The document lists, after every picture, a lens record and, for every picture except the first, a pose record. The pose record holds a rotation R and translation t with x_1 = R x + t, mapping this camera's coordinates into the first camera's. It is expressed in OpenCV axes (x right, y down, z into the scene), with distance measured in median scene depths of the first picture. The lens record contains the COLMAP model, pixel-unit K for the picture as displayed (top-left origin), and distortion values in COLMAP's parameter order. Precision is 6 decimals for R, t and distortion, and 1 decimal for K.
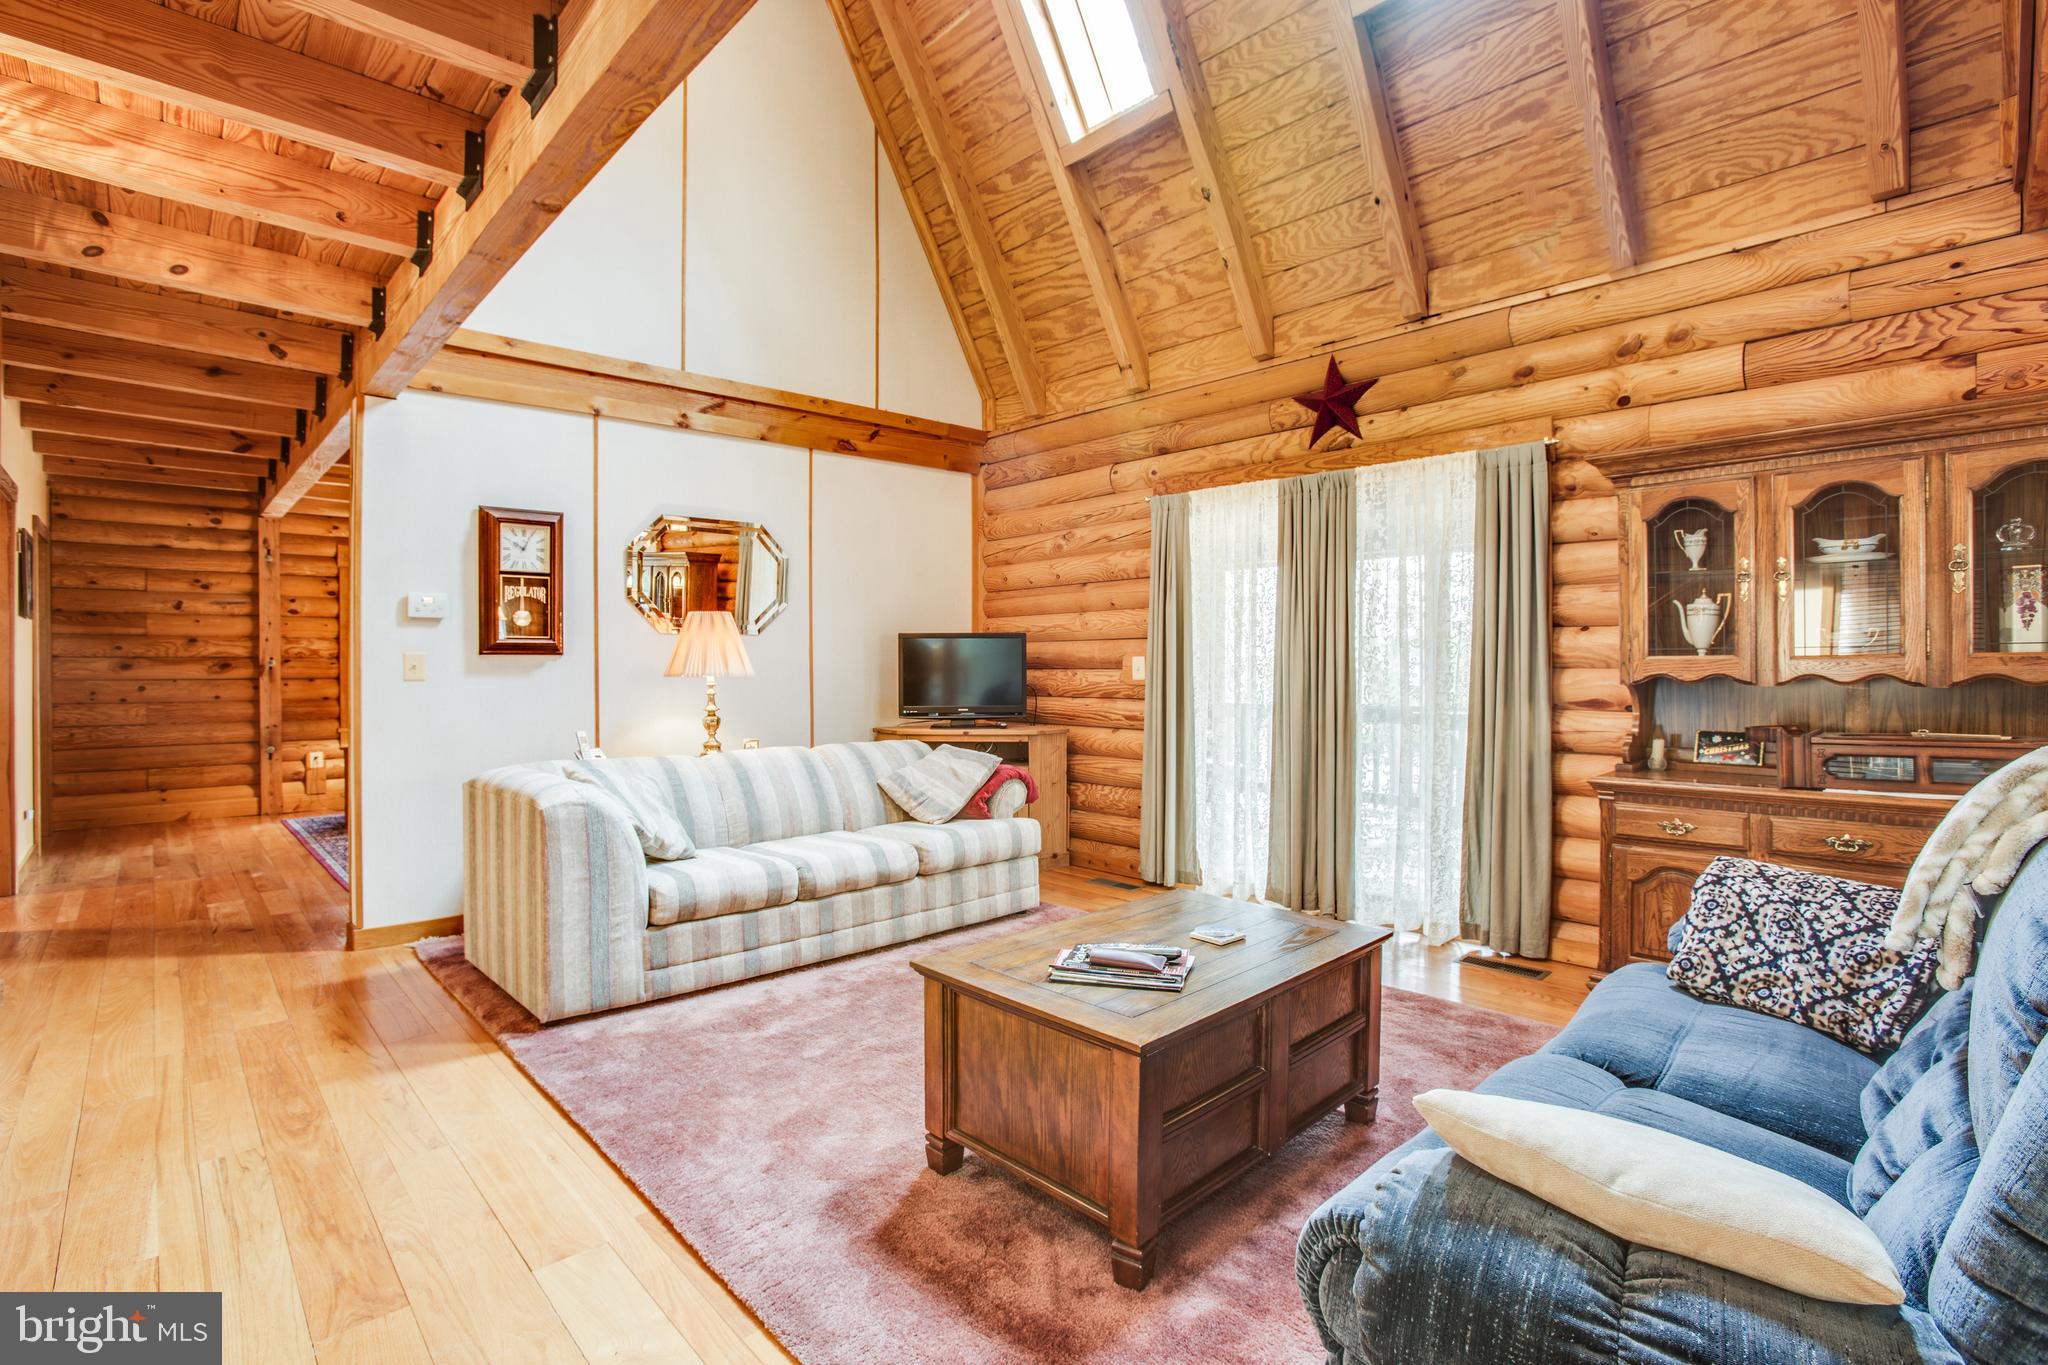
lens RADIAL K [[944.7, 0, 1010.8], [0, 944.7, 673.4], [0, 0, 1]] dist [-0.045316, 0.005233]
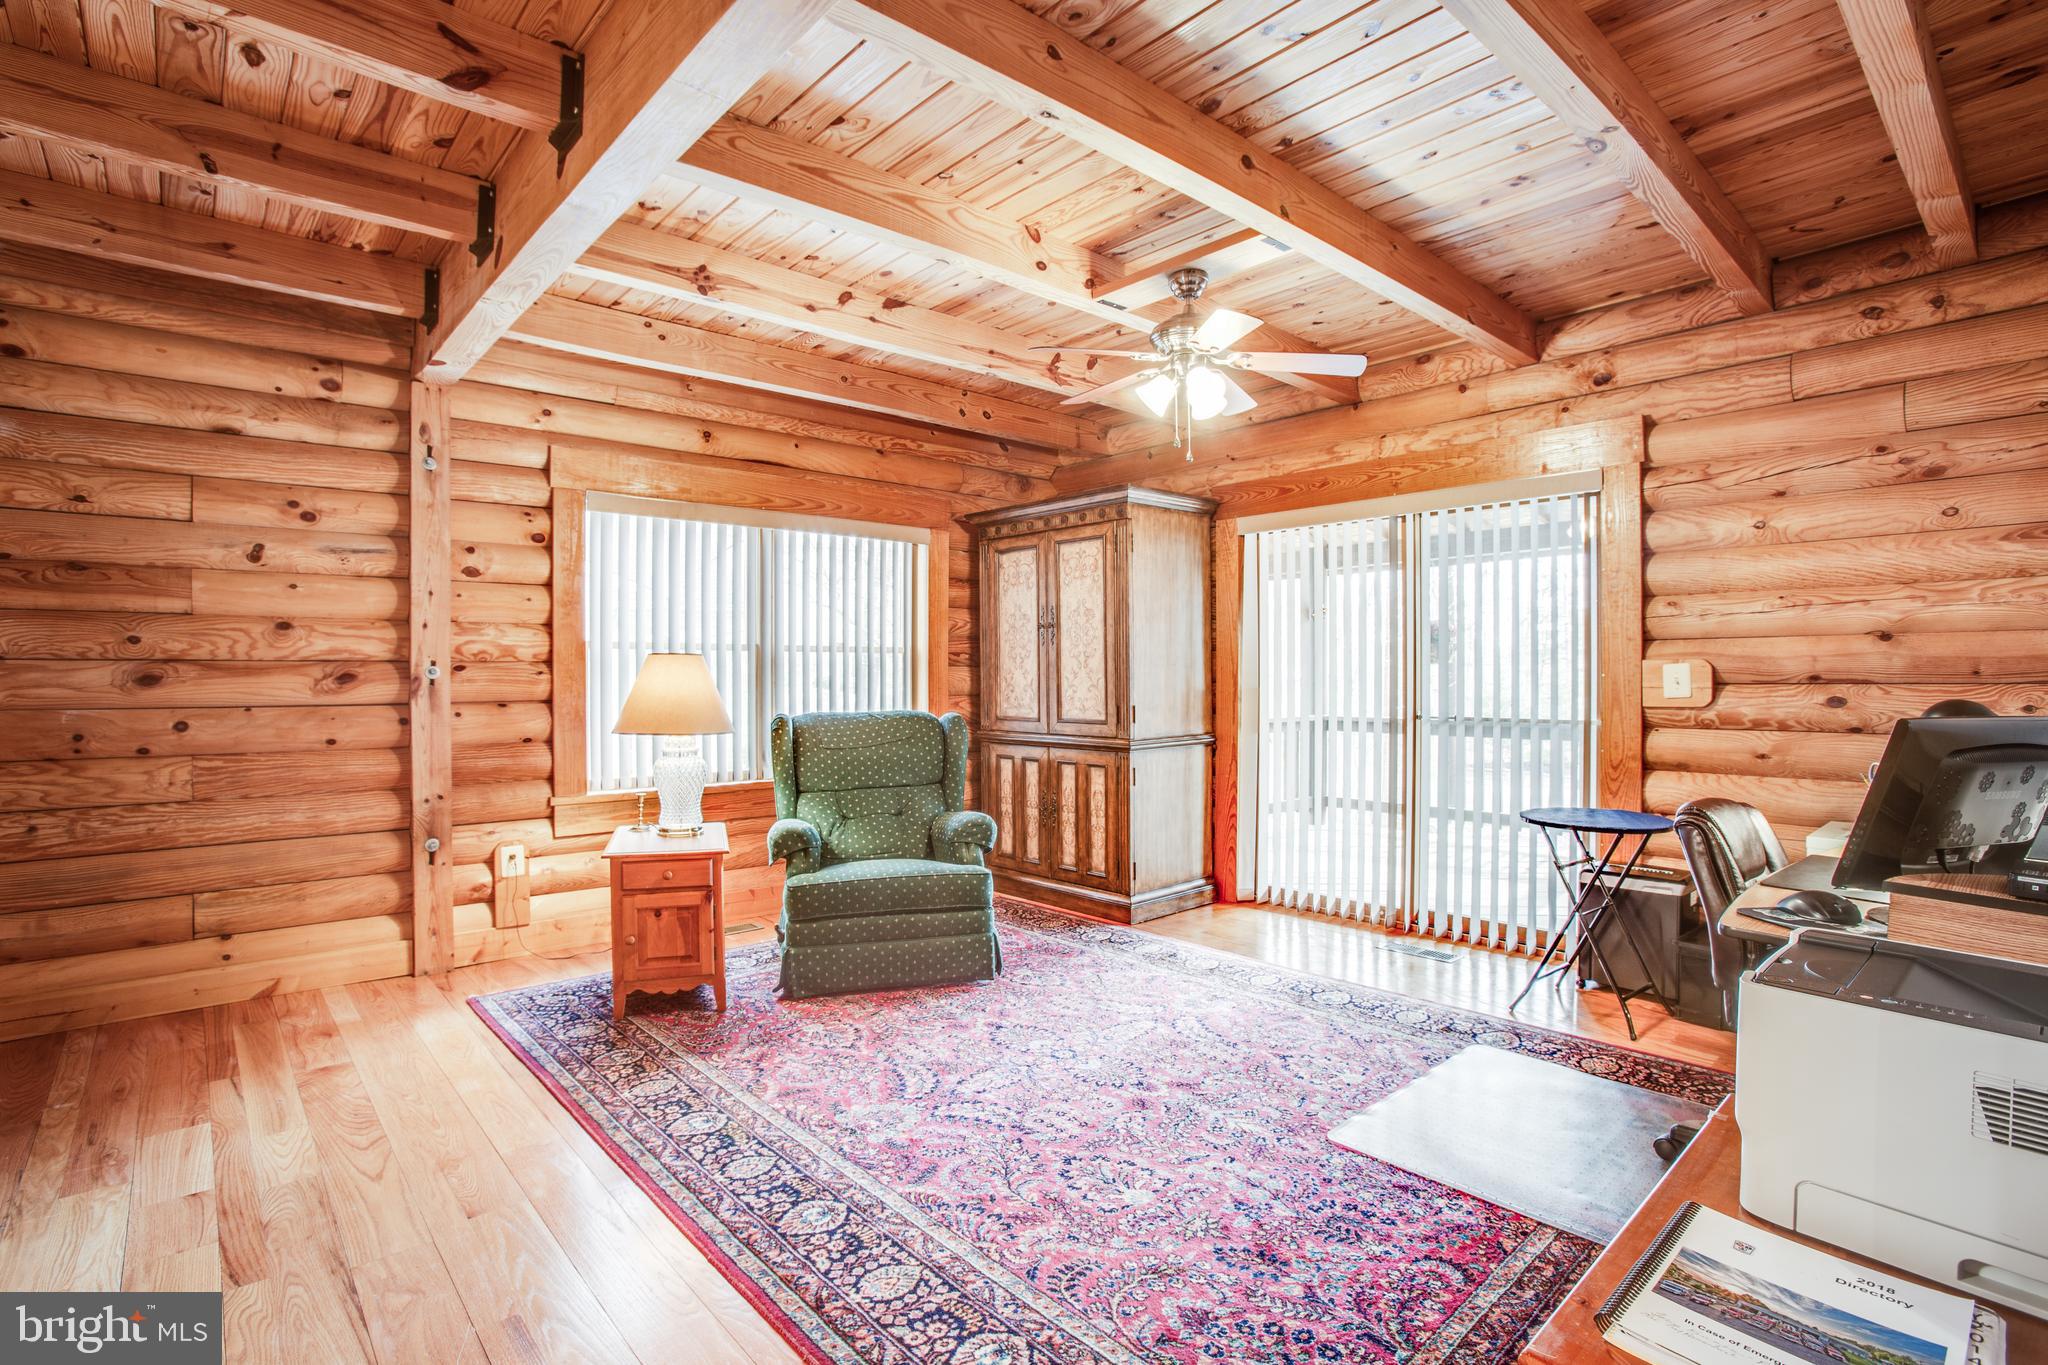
lens RADIAL K [[944.7, 0, 992.4], [0, 944.7, 673.0], [0, 0, 1]] dist [-0.045316, 0.005233]
pose [[0.999268, -0.001298, -0.038232, -0.485039], [0.001010, 0.999971, -0.007563, -0.006639], [0.038241, 0.007519, 0.999240, 0.509082]]
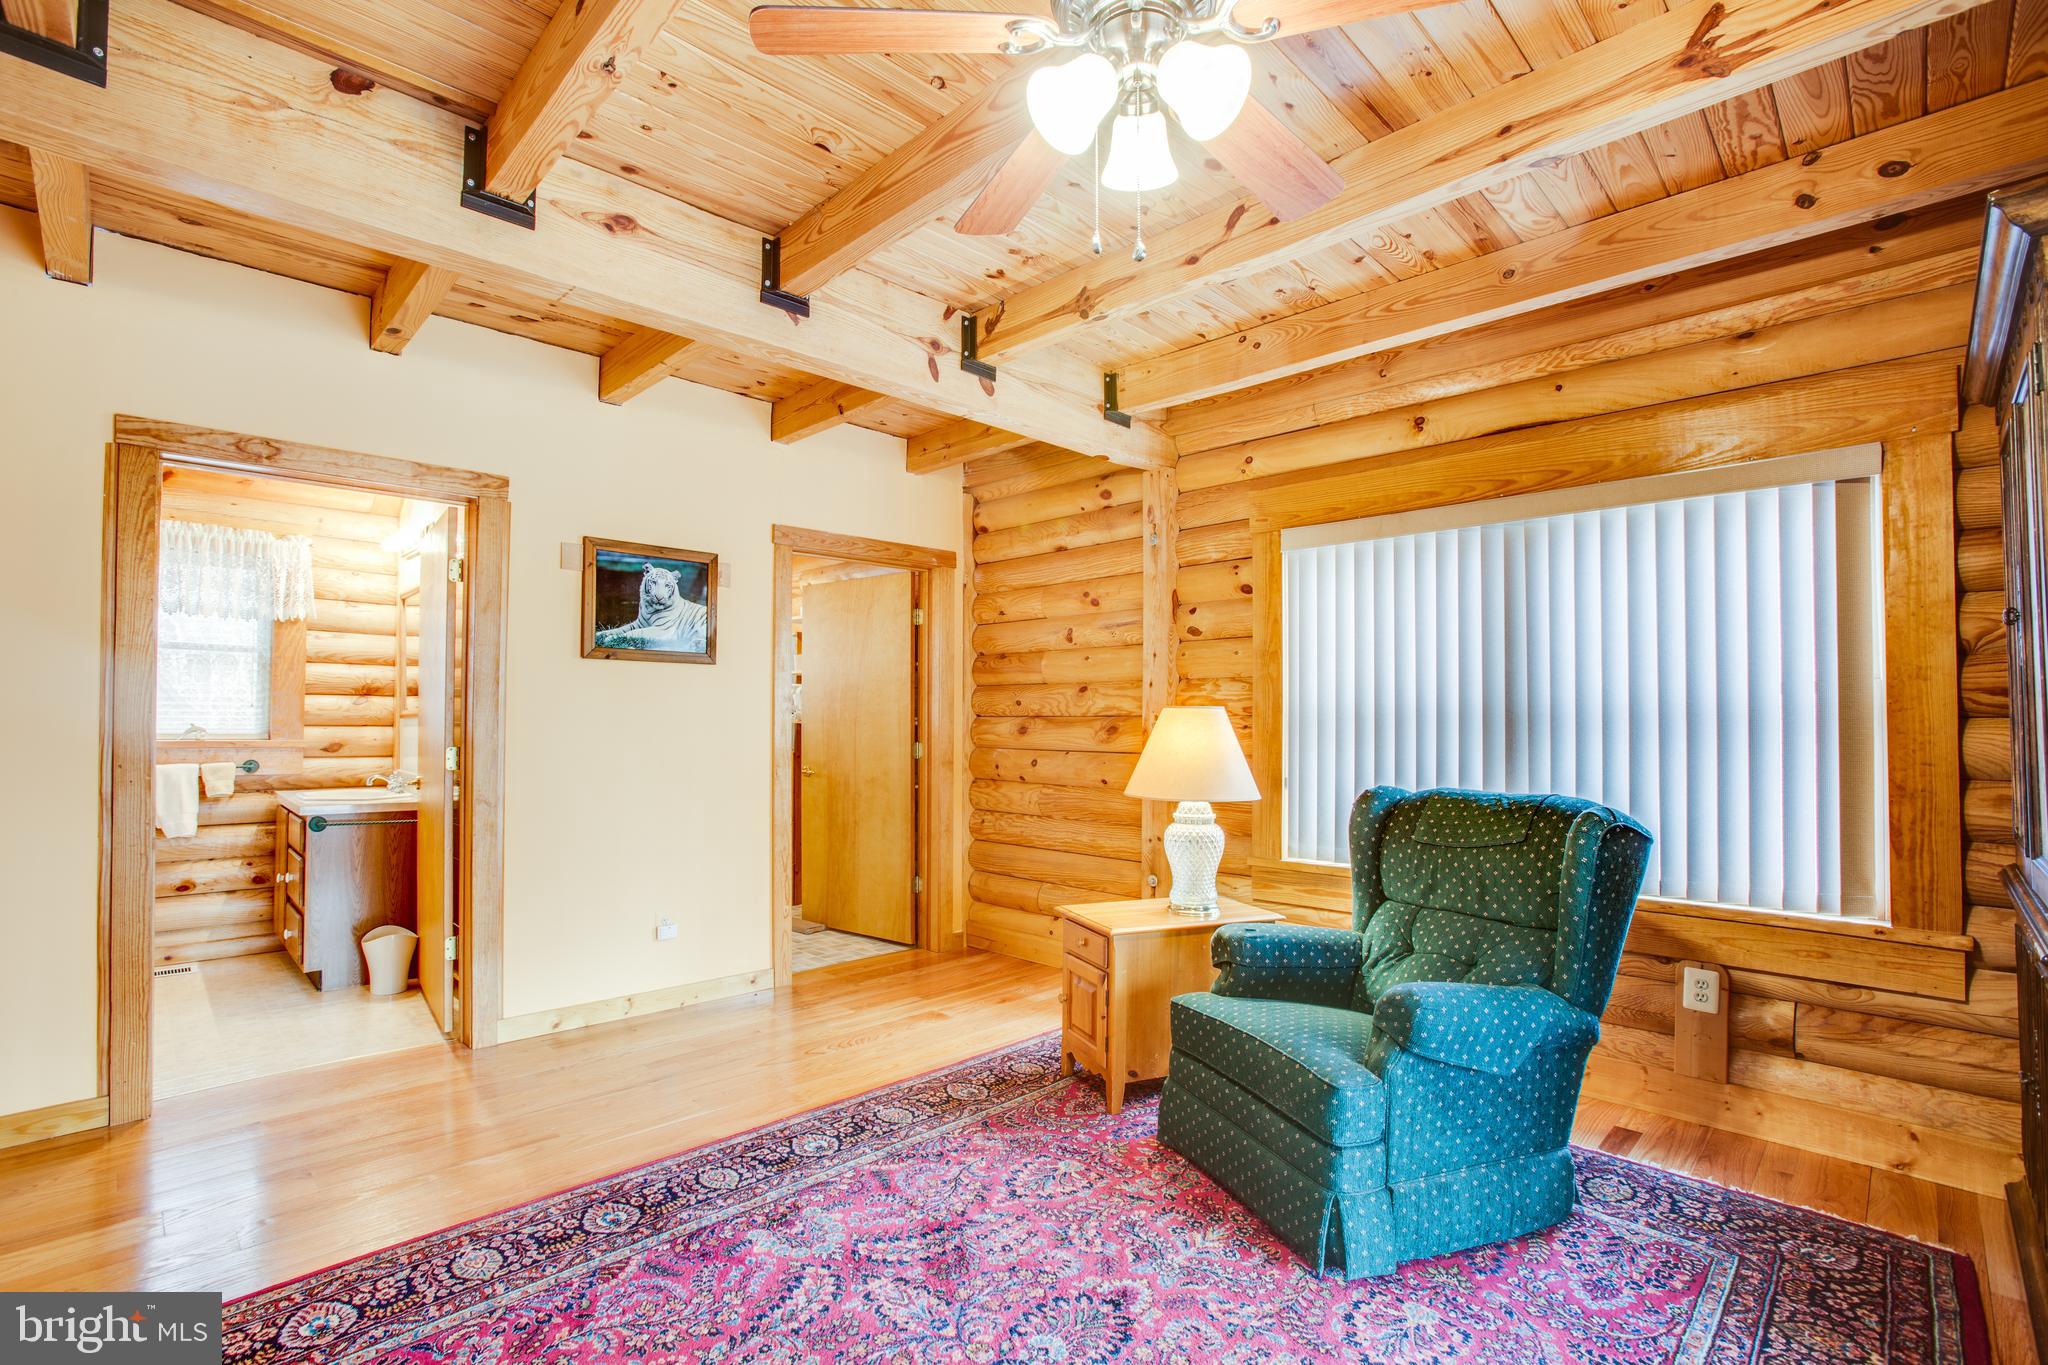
lens RADIAL K [[961.7, 0, 1045.9], [0, 961.7, 699.4], [0, 0, 1]] dist [-0.036935, 0.009201]
pose [[0.071753, -0.022725, -0.997164, -0.225951], [-0.014852, 0.999605, -0.023849, -0.012363], [0.997312, 0.016521, 0.071387, 0.899832]]
